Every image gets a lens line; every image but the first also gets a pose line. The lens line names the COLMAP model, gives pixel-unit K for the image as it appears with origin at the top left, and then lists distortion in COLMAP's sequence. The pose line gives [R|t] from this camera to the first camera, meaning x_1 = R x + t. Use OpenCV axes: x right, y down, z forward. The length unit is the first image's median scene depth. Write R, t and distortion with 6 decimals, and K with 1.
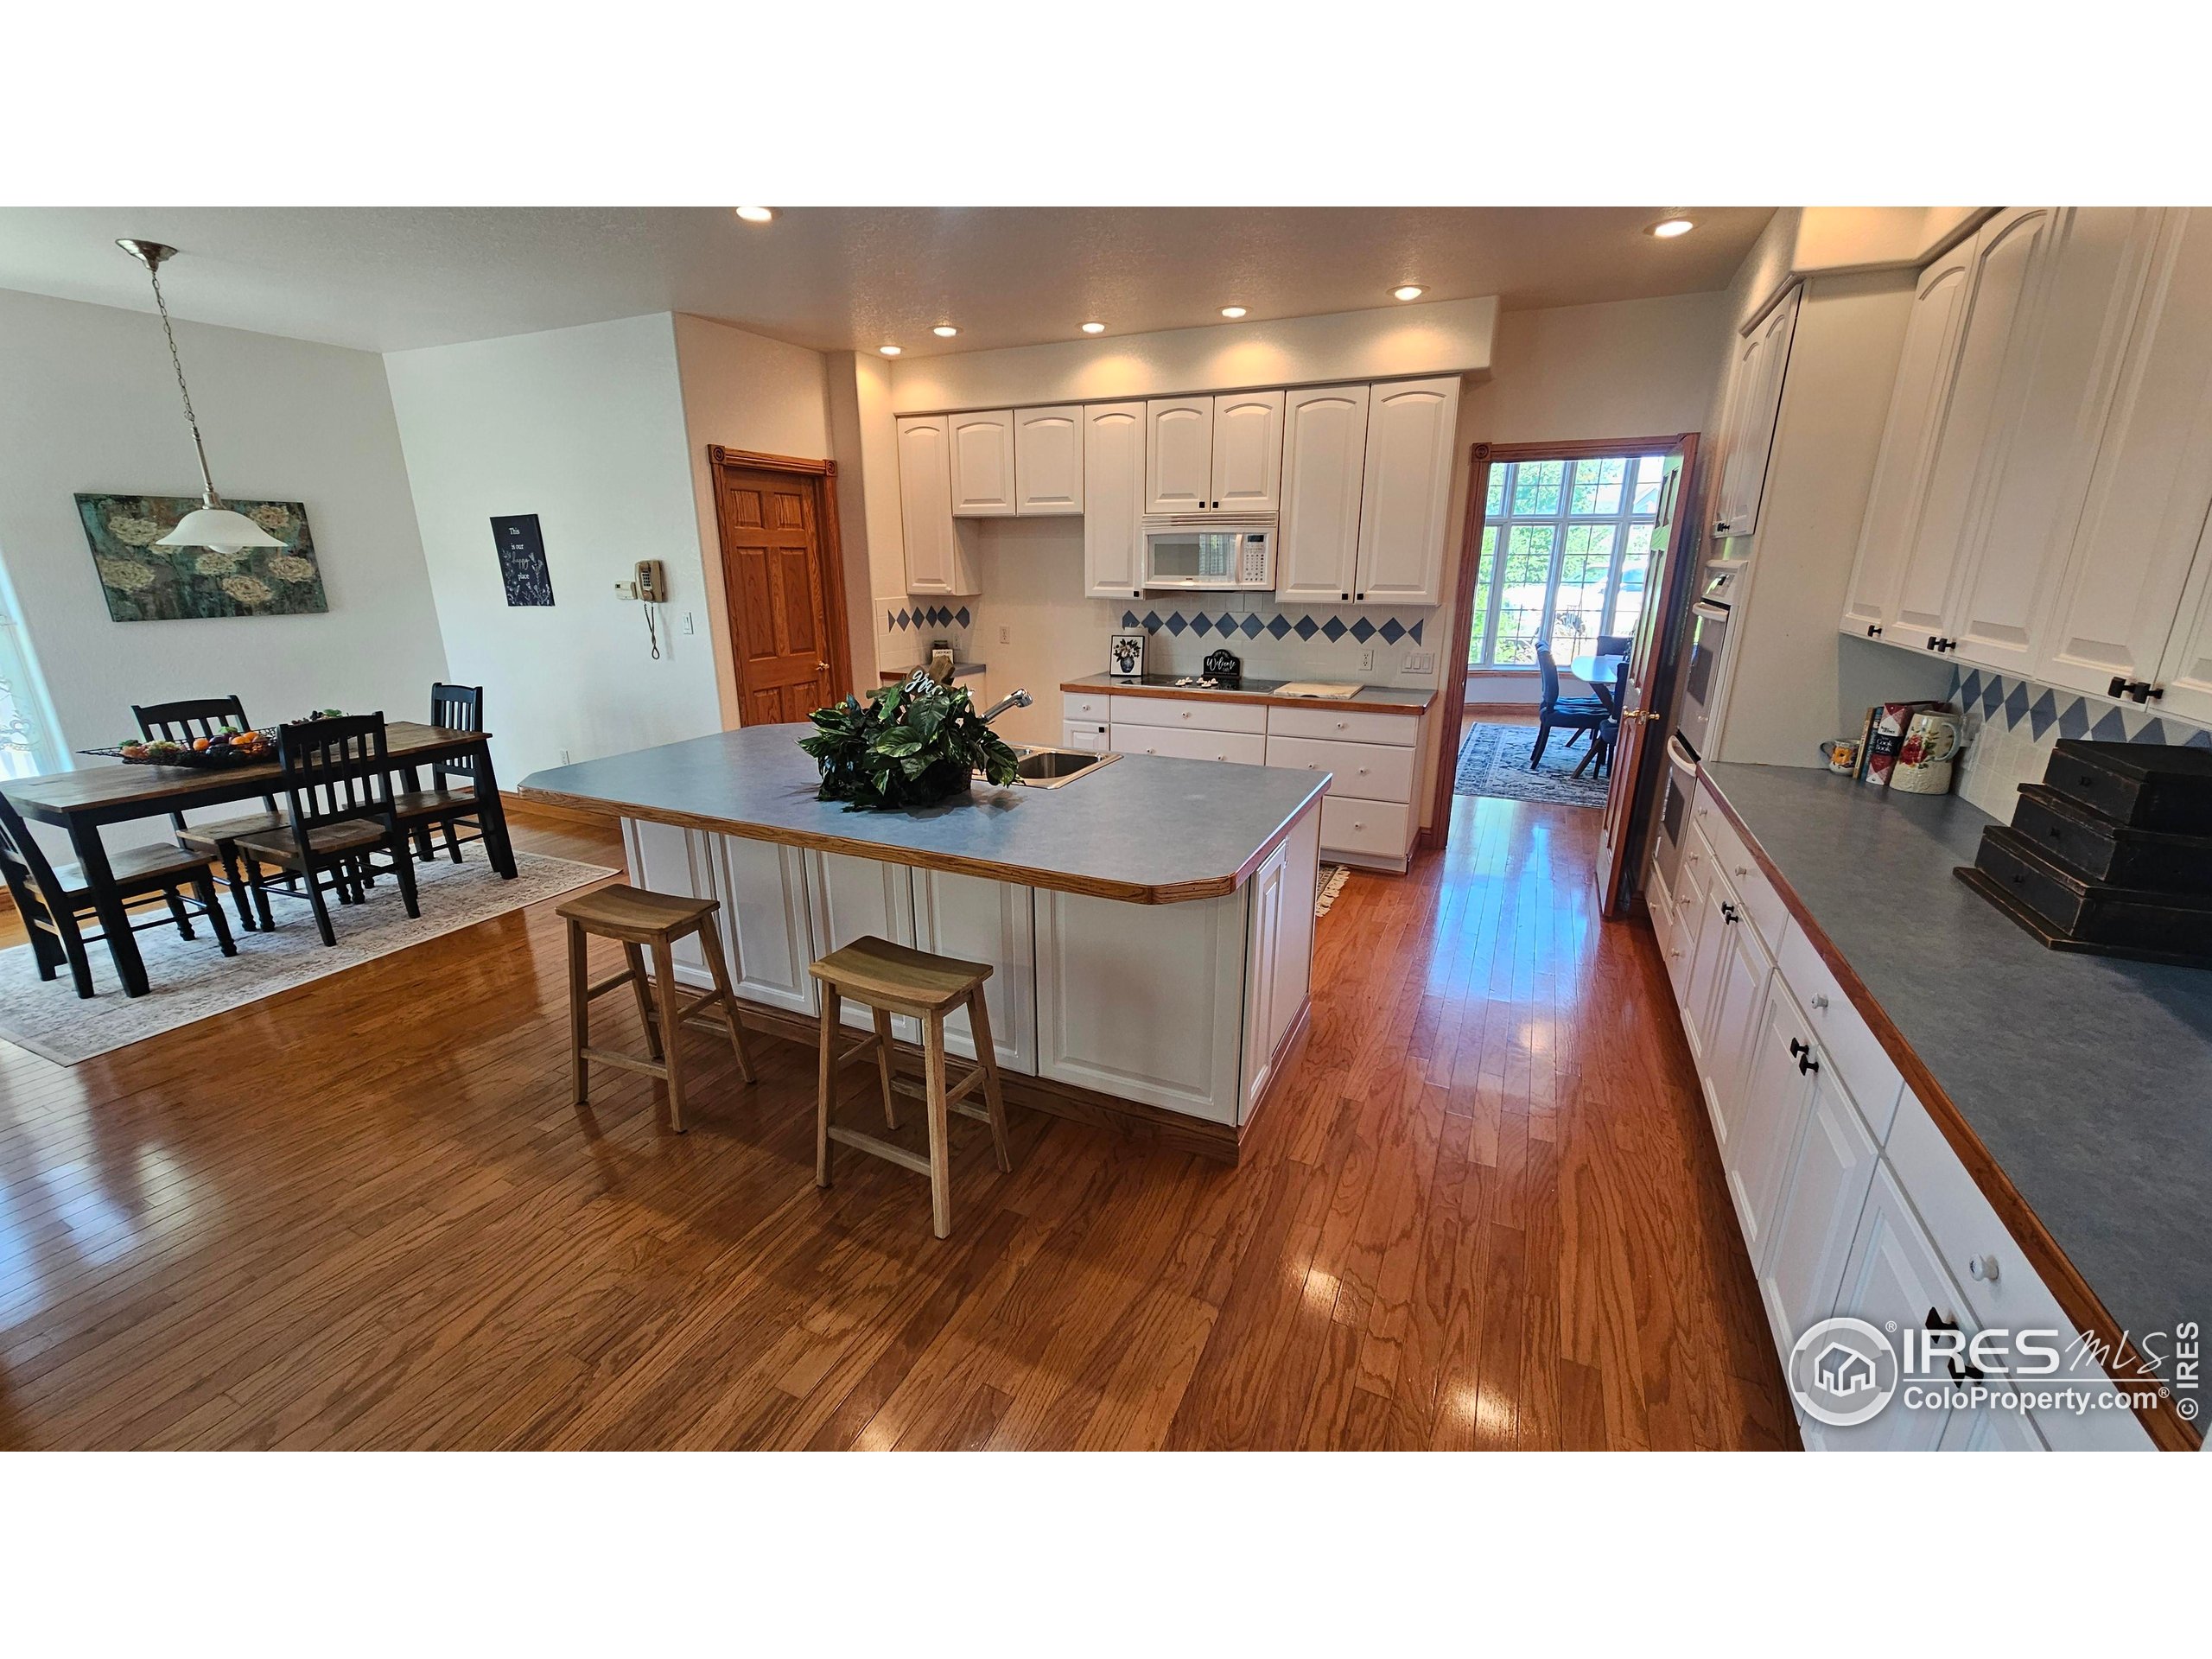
lens RADIAL K [[906.0, 0, 1106.3], [0, 906.0, 828.5], [0, 0, 1]] dist [0.000122, -0.000218]
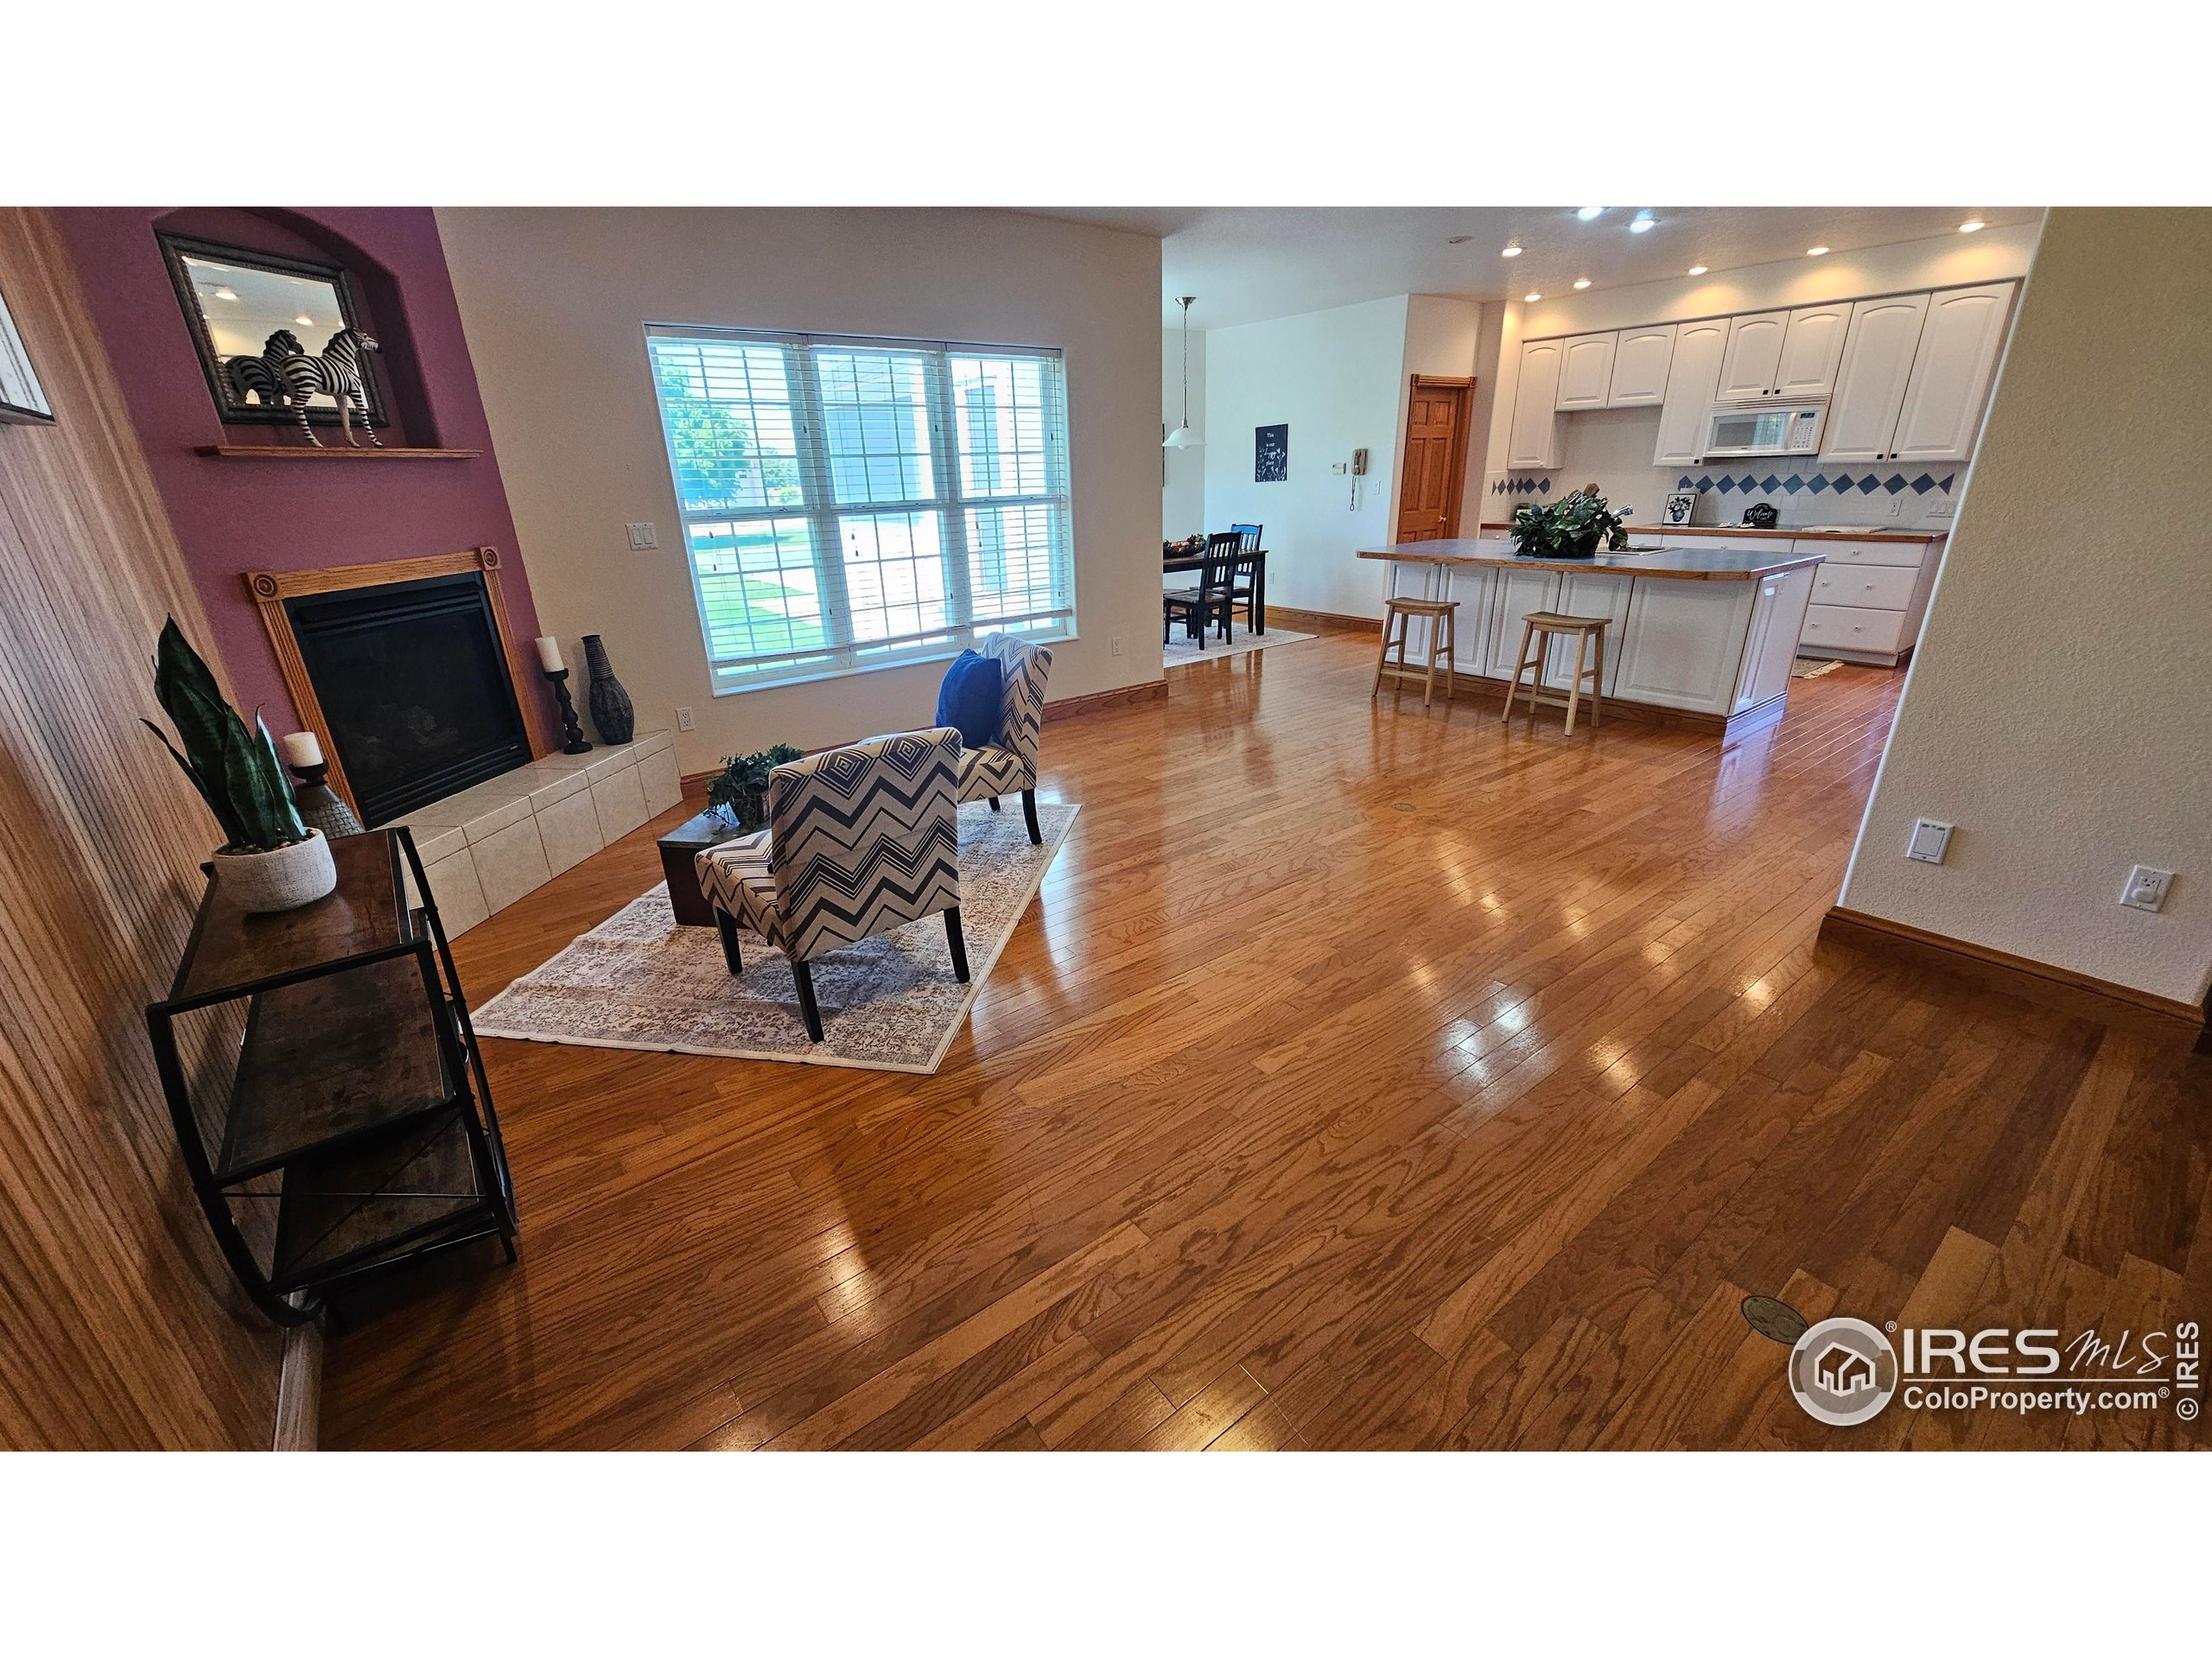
lens RADIAL K [[906.0, 0, 1106.2], [0, 906.0, 827.8], [0, 0, 1]] dist [0.000122, -0.000218]
pose [[0.885684, 0.146259, -0.440650, -0.077293], [-0.104327, 0.987509, 0.118078, 0.236517], [0.452416, -0.058608, 0.889879, -0.710750]]
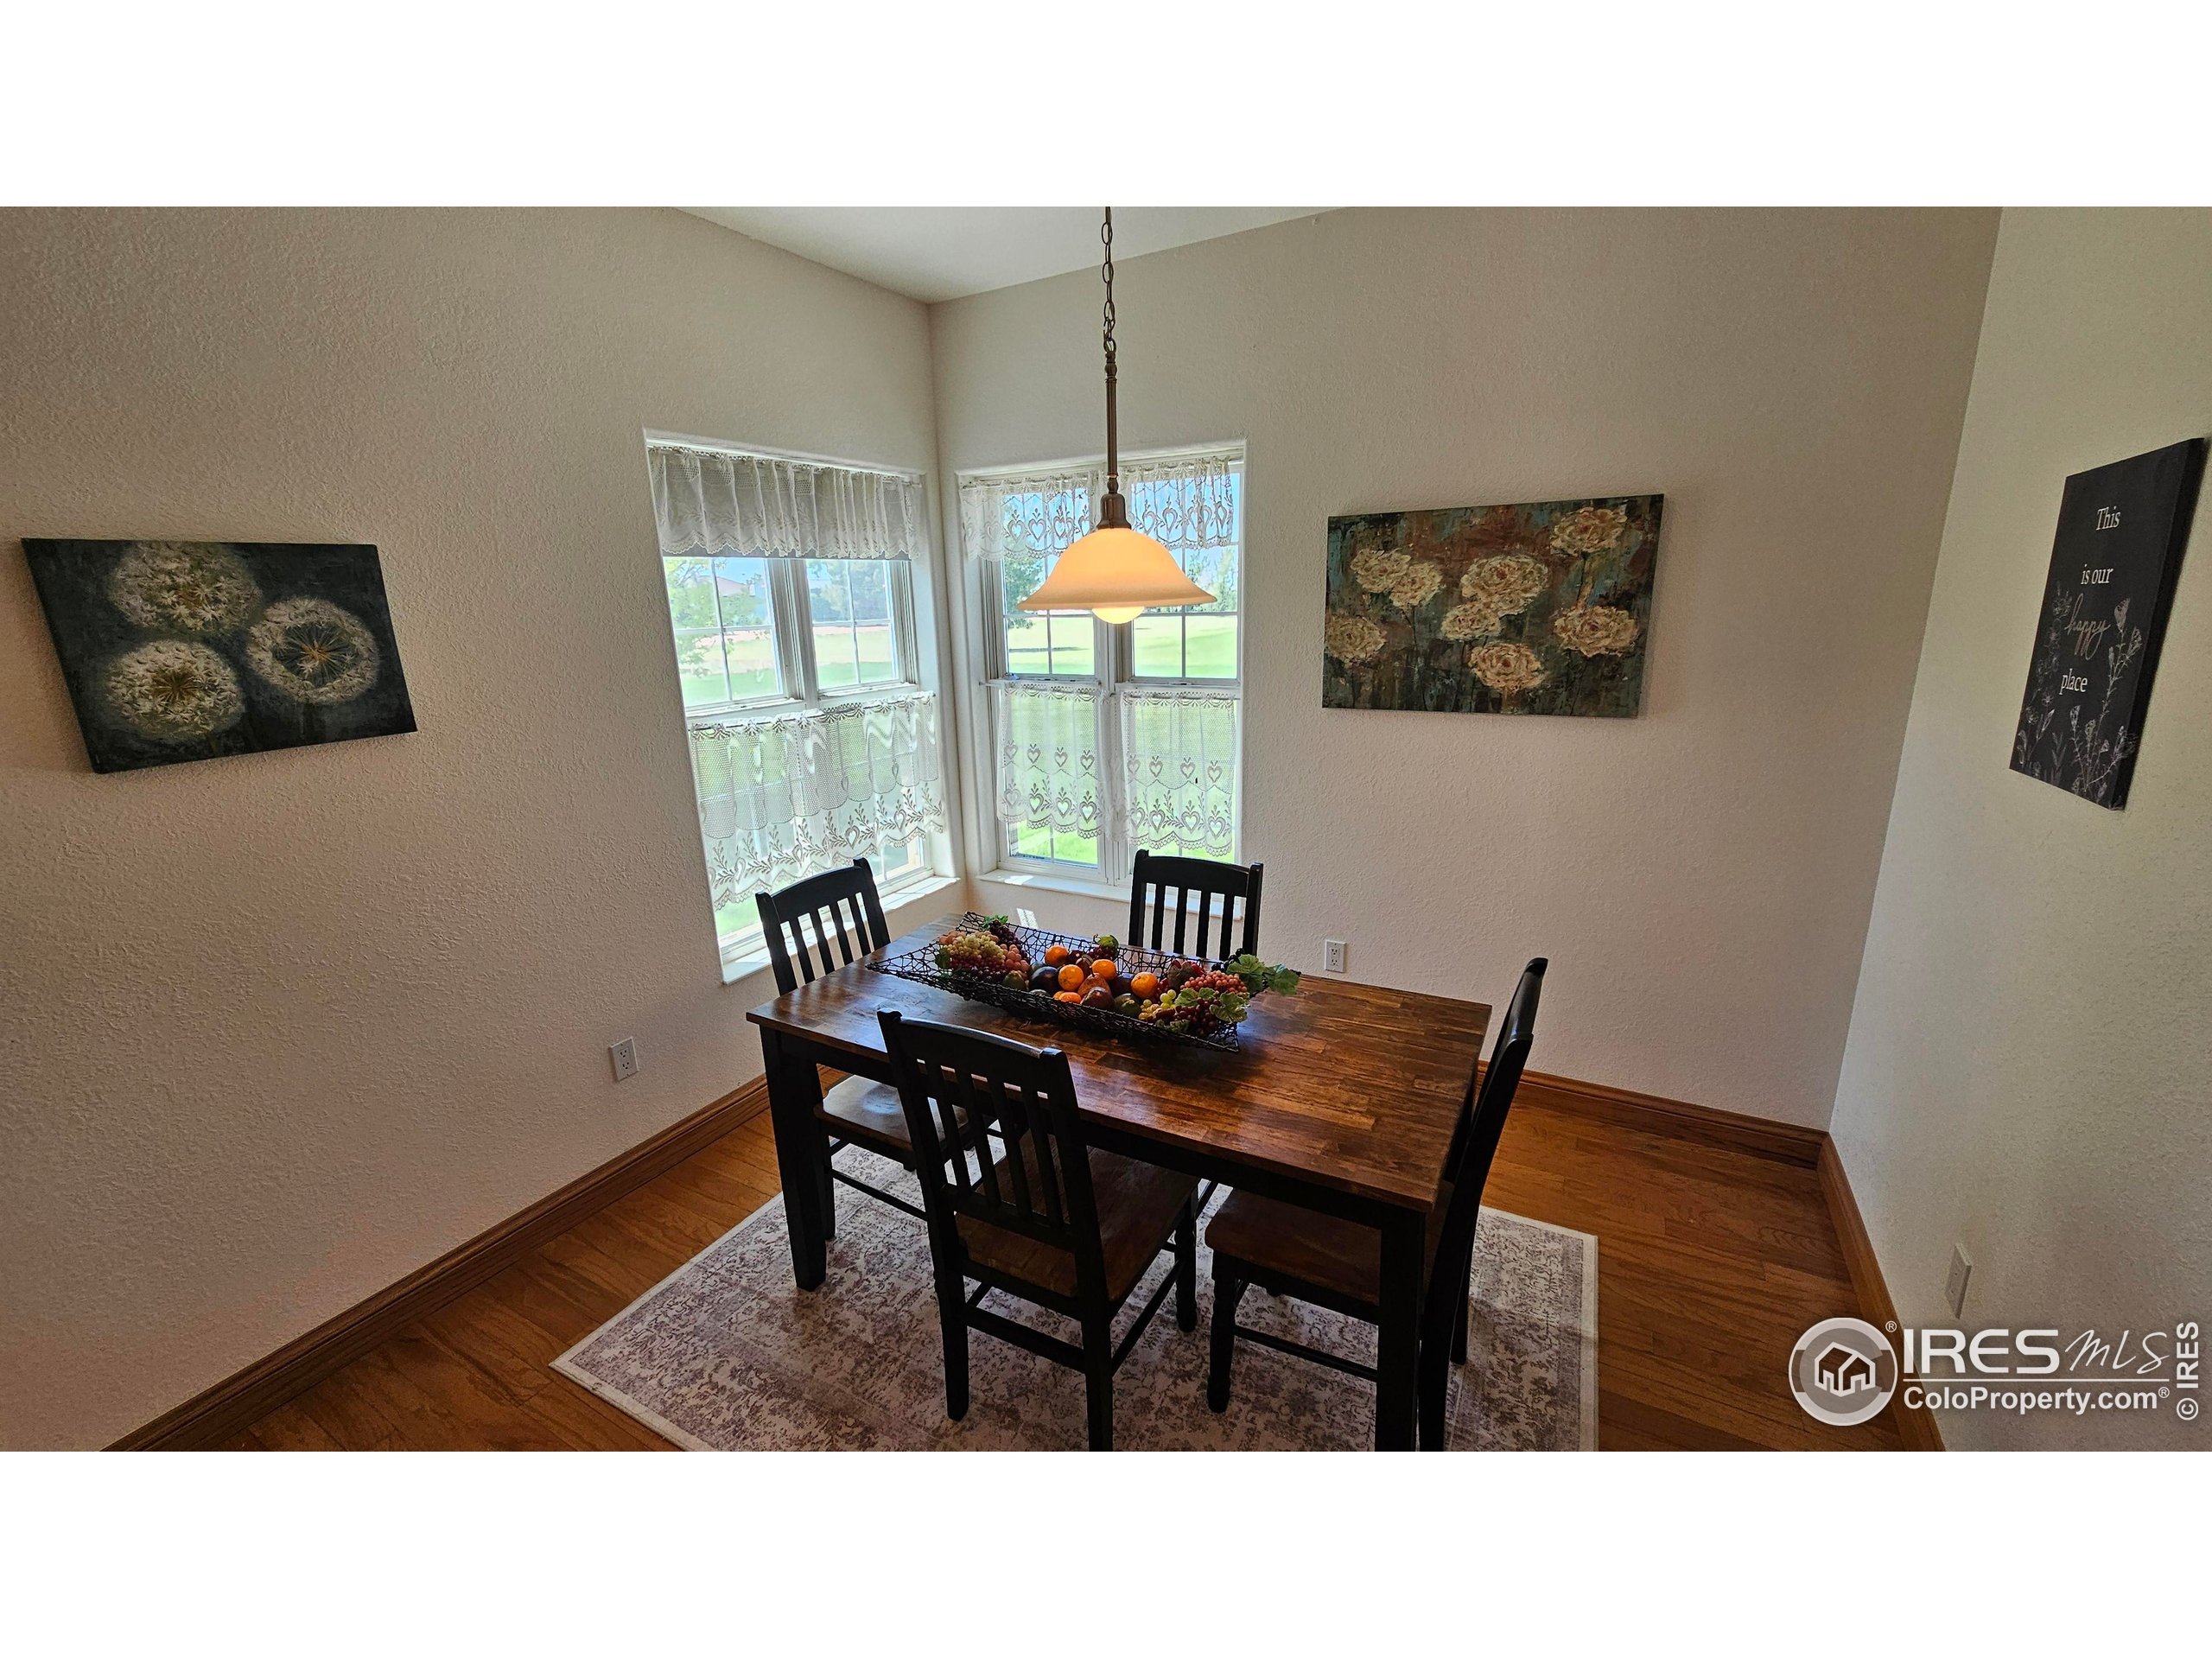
lens RADIAL K [[906.0, 0, 1106.5], [0, 906.0, 826.0], [0, 0, 1]] dist [0.000122, -0.000218]
pose [[-0.067389, 0.245563, -0.967036, -0.364846], [-0.260102, 0.931400, 0.254639, -0.242930], [0.963227, 0.268688, 0.001105, 0.766493]]
